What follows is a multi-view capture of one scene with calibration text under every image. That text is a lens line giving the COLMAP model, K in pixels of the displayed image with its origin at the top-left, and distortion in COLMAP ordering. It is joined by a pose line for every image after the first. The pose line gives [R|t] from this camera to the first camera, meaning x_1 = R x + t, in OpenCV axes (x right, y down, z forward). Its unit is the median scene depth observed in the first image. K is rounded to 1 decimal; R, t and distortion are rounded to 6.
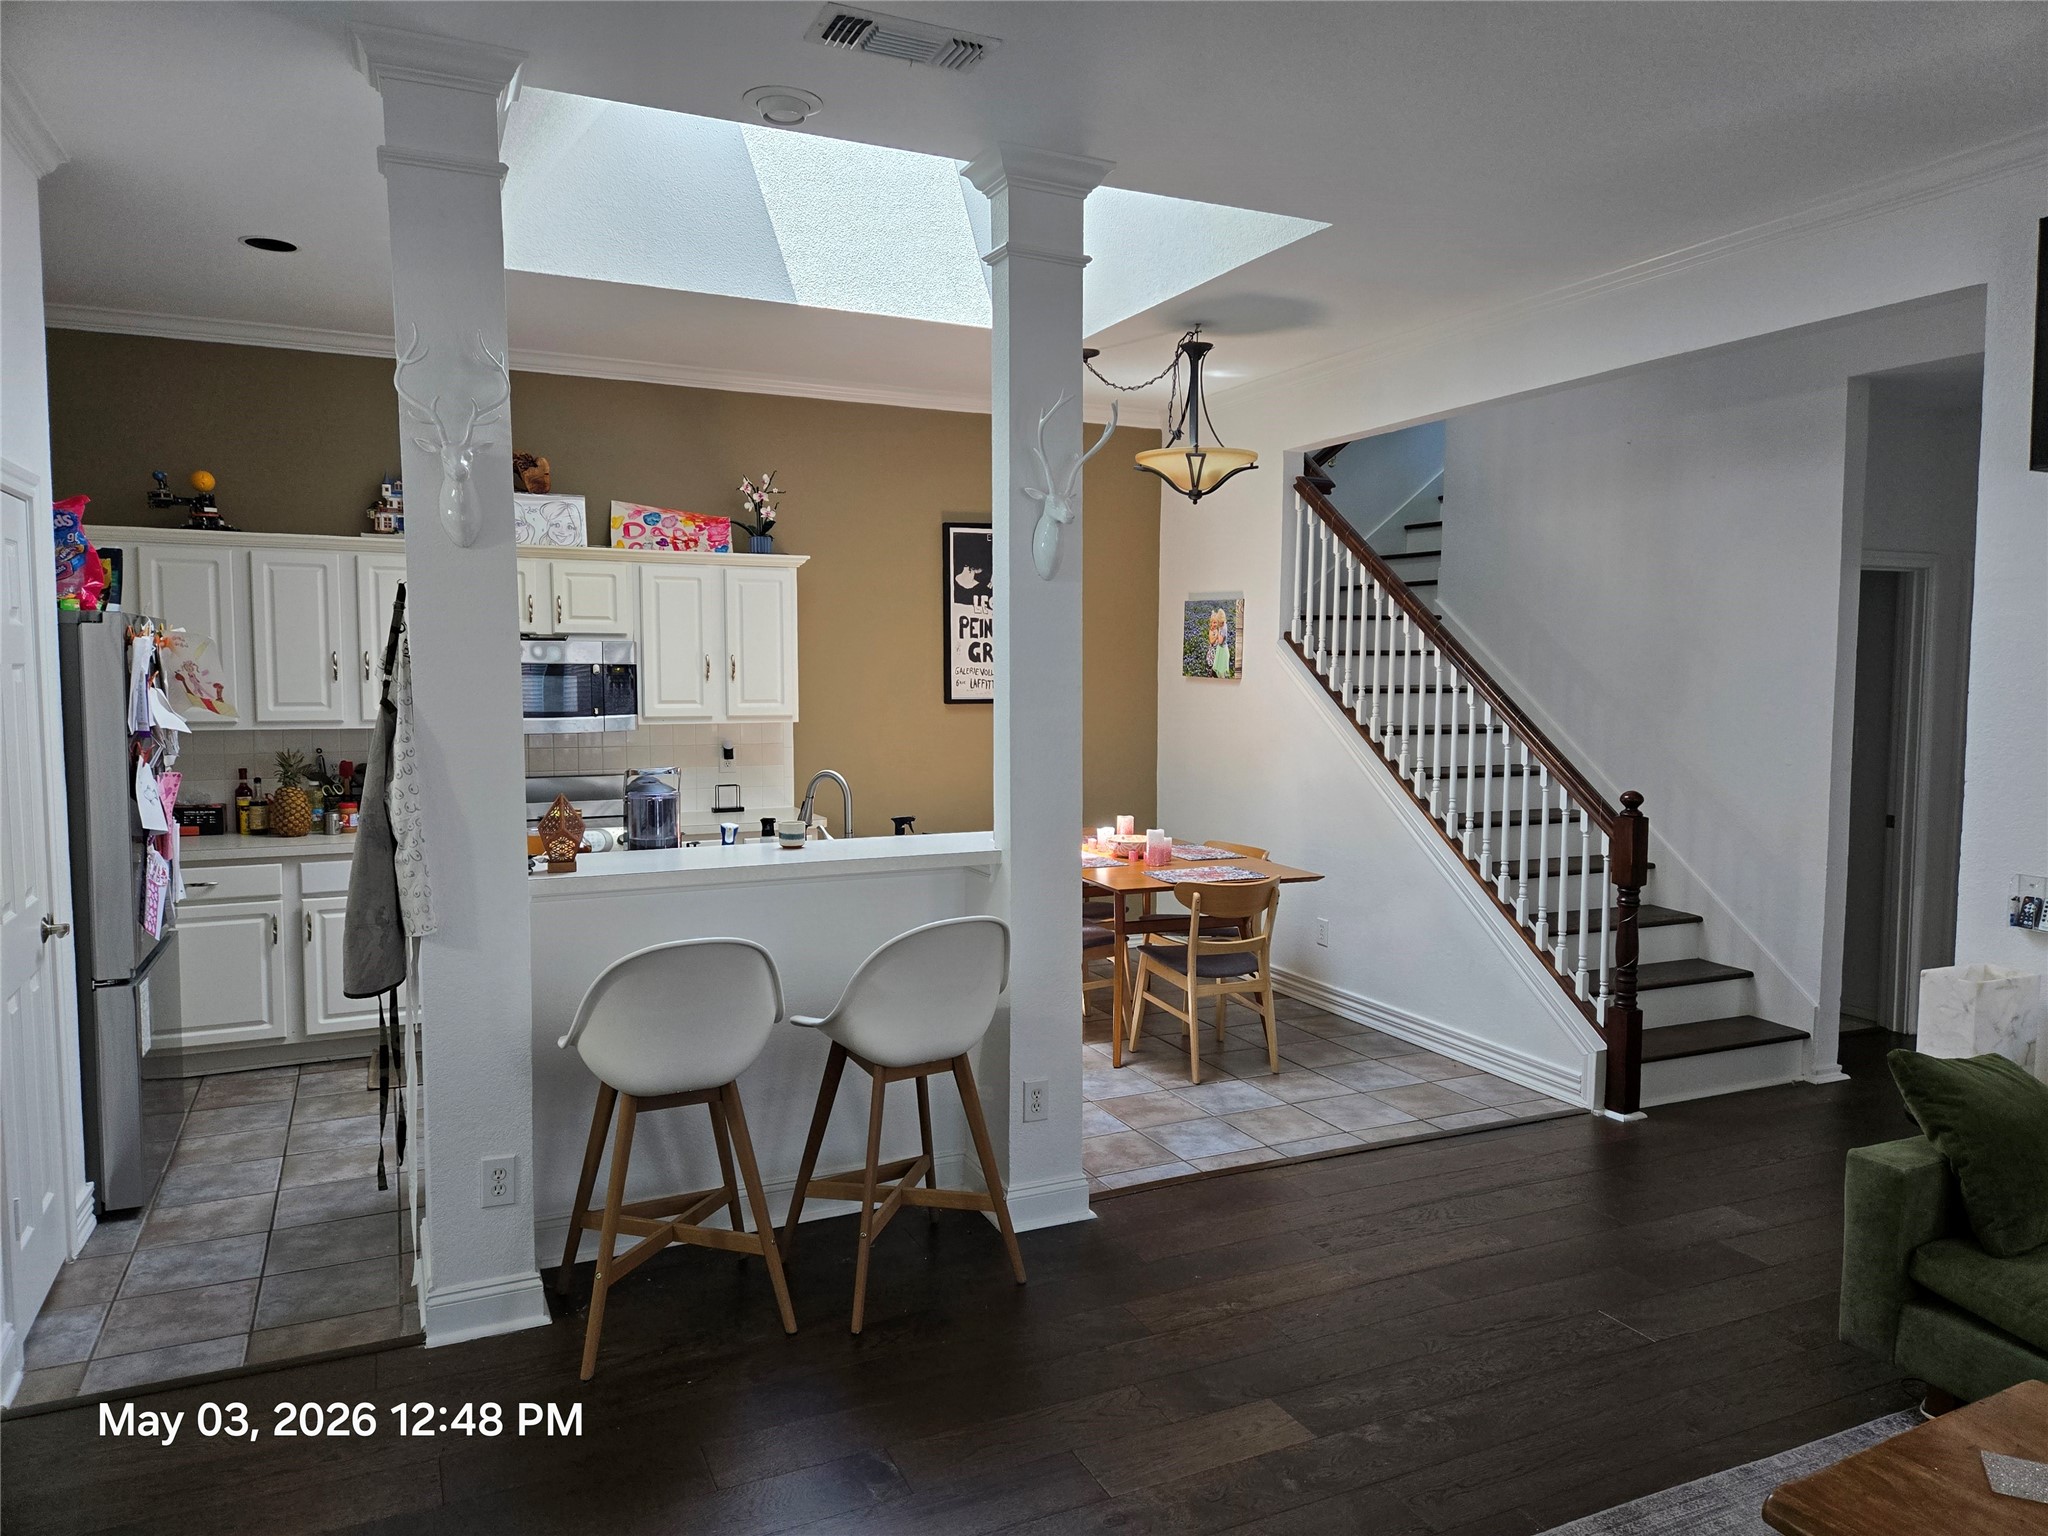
lens RADIAL K [[1357.5, 0, 1025.5], [0, 1357.5, 762.1], [0, 0, 1]] dist [-0.000455, -0.000842]
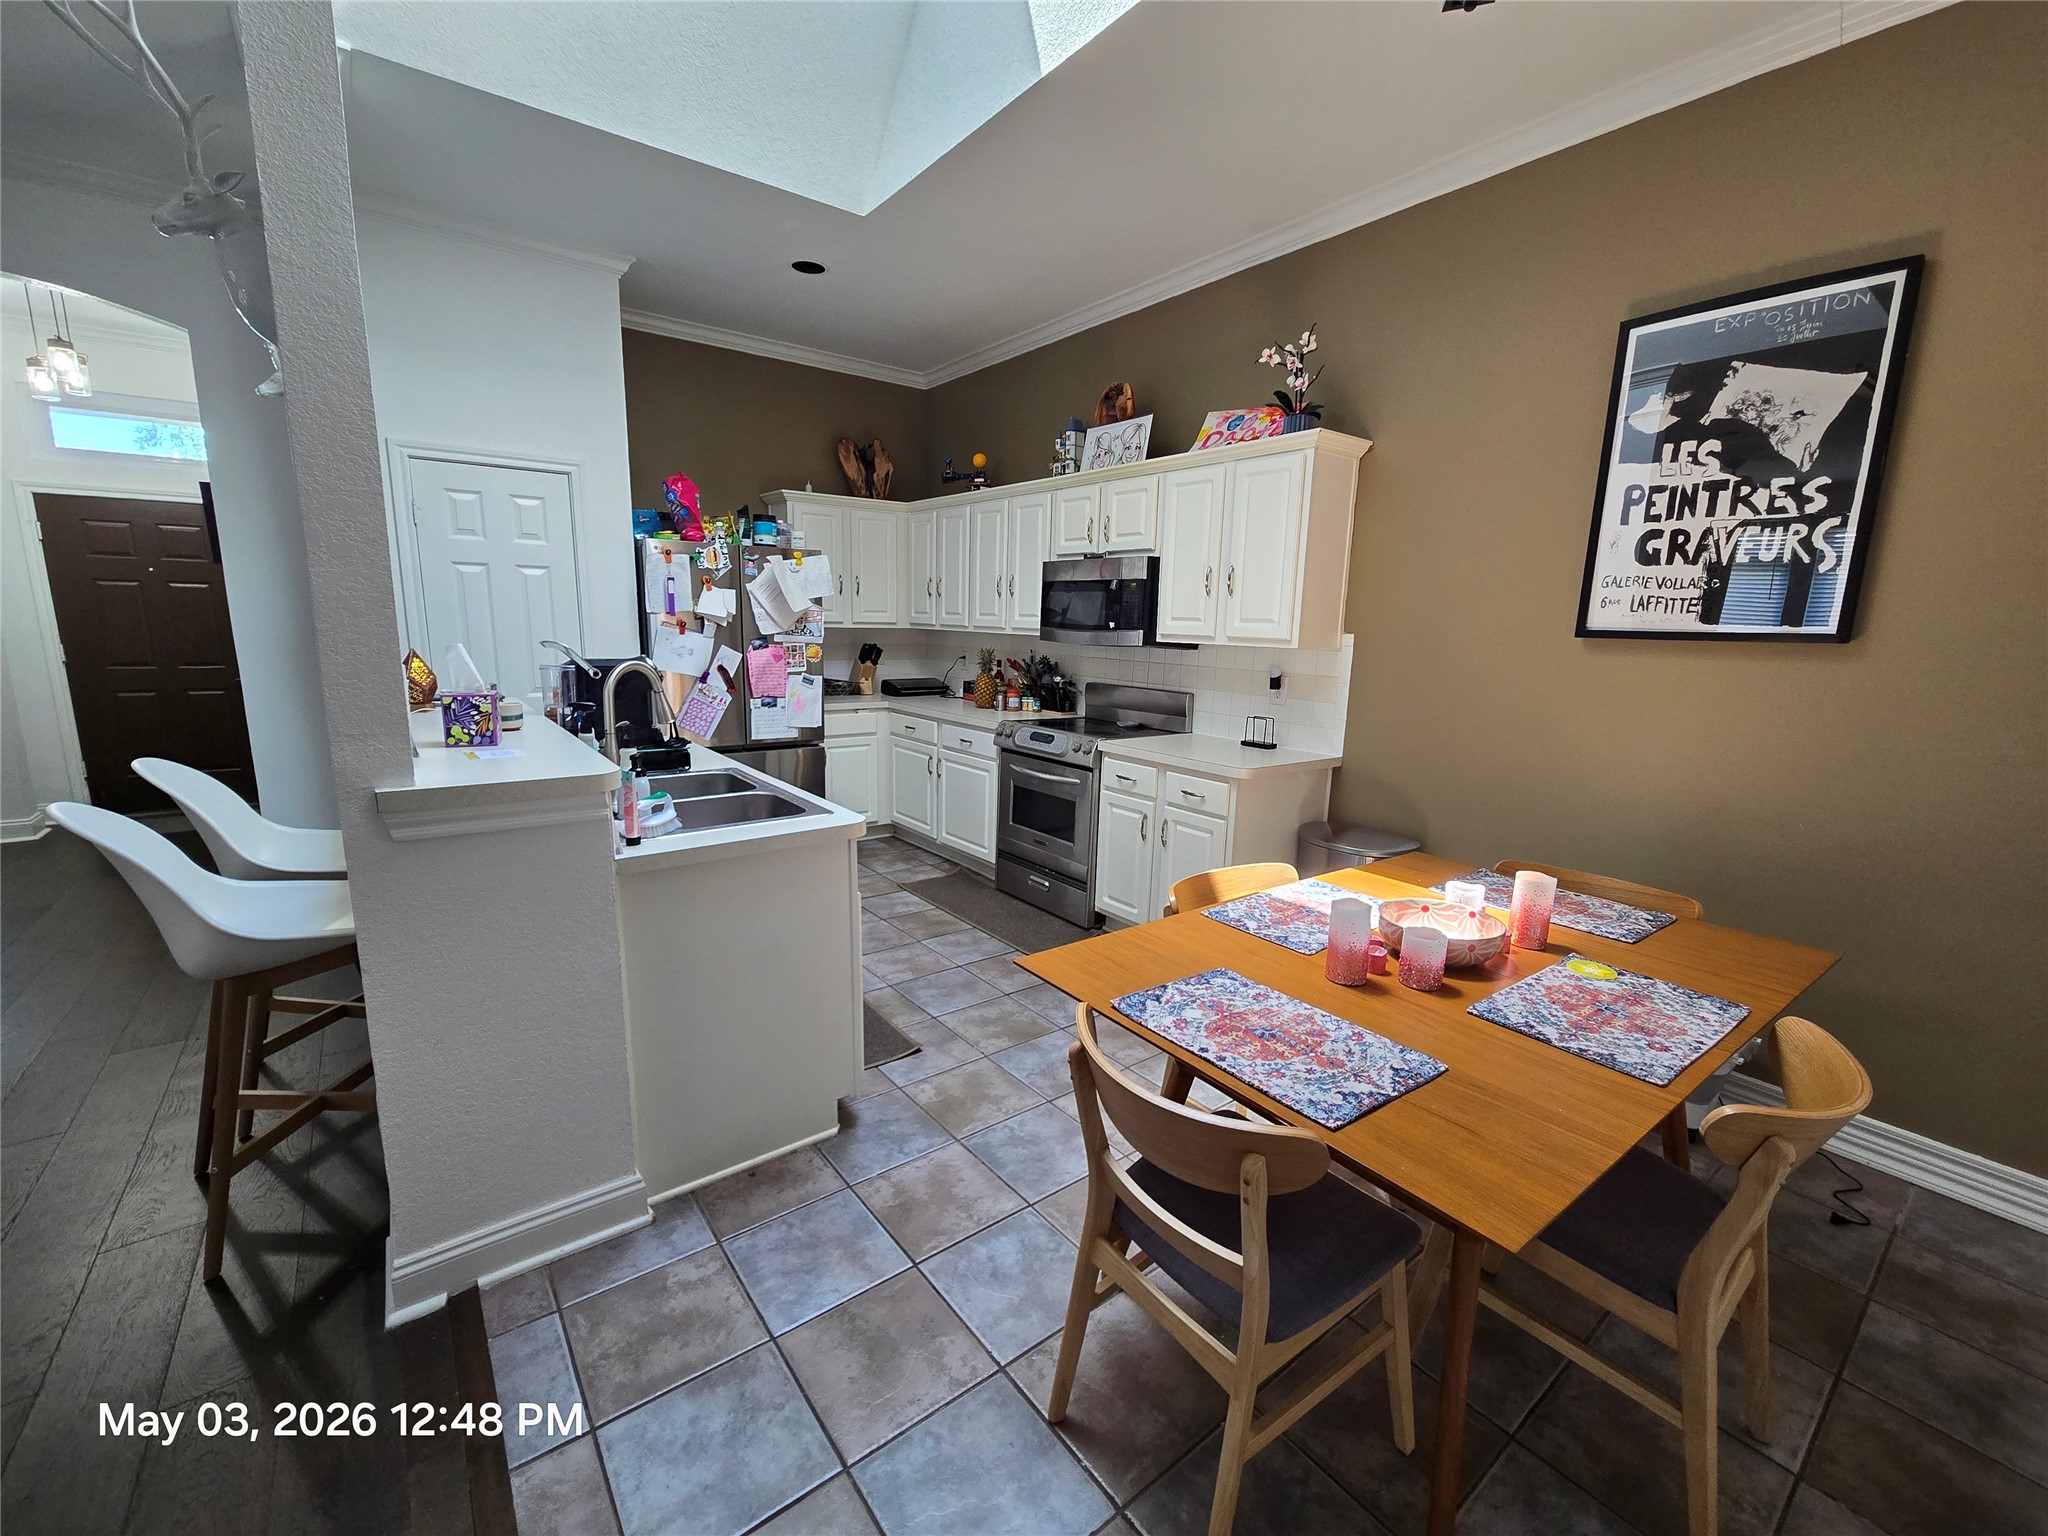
lens RADIAL K [[833.5, 0, 1021.6], [0, 833.5, 778.5], [0, 0, 1]] dist [-0.002062, -0.000383]
pose [[0.214429, 0.186437, -0.958781, 0.270096], [-0.092868, 0.981059, 0.169999, -0.021112], [0.972315, 0.052587, 0.227681, 0.689257]]
